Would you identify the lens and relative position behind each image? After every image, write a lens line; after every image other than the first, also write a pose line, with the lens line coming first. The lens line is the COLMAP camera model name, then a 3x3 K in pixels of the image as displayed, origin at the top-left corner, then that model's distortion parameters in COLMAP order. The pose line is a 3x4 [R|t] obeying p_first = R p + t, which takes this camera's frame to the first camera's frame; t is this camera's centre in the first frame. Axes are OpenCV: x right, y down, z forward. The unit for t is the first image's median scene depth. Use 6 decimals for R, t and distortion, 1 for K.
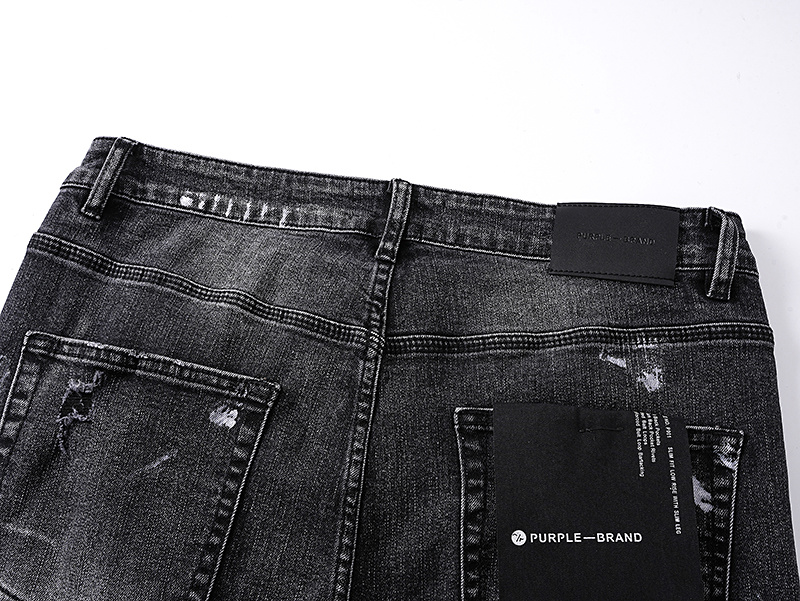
lens RADIAL K [[926.6, 0, 400.0], [0, 926.6, 300.5], [0, 0, 1]] dist [0.001923, -0.015815]
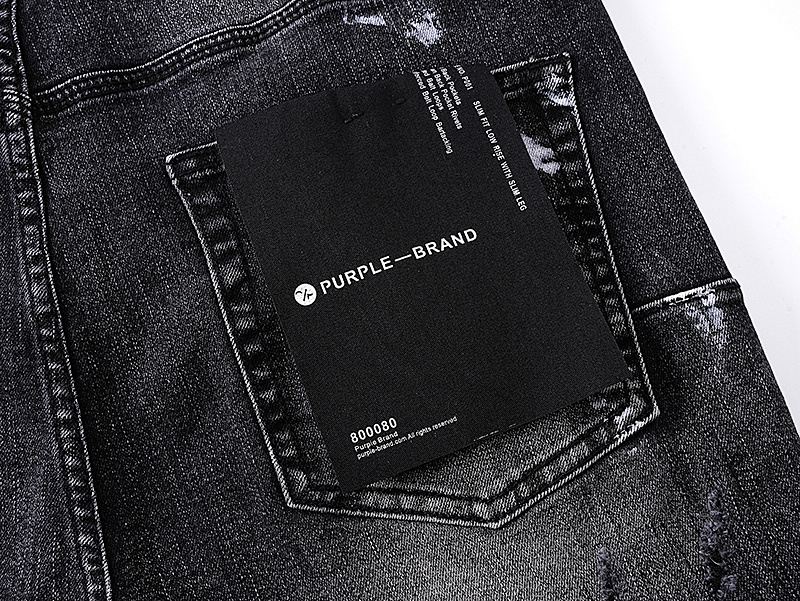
lens RADIAL K [[926.6, 0, 400.0], [0, 926.6, 300.5], [0, 0, 1]] dist [0.001923, -0.015815]
pose [[0.934966, -0.334582, 0.117873, 0.103508], [0.326352, 0.941519, 0.083882, 0.209540], [-0.139045, -0.039959, 0.989480, 0.307339]]
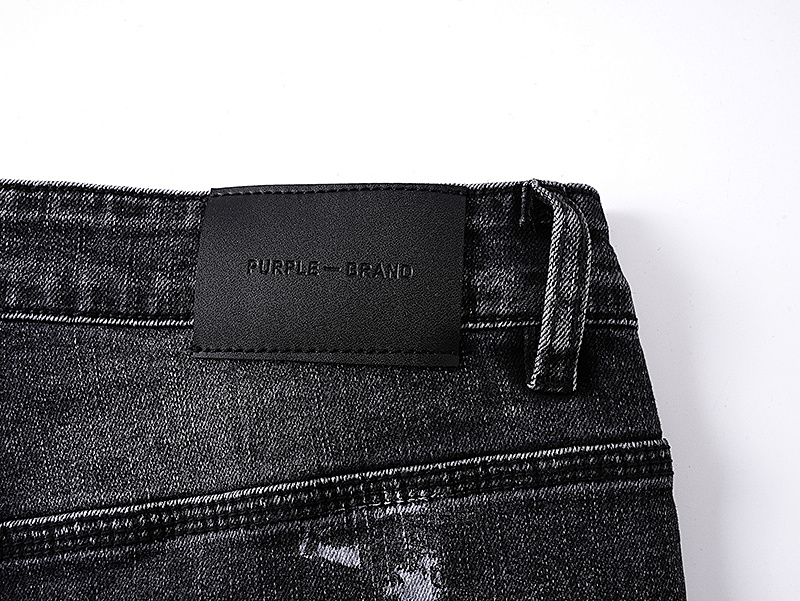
lens RADIAL K [[926.6, 0, 400.0], [0, 926.6, 300.5], [0, 0, 1]] dist [0.001923, -0.015815]
pose [[0.992681, -0.099868, 0.067899, 0.243685], [0.085144, 0.977509, 0.192943, -0.141919], [-0.085641, -0.185749, 0.978858, 0.569597]]
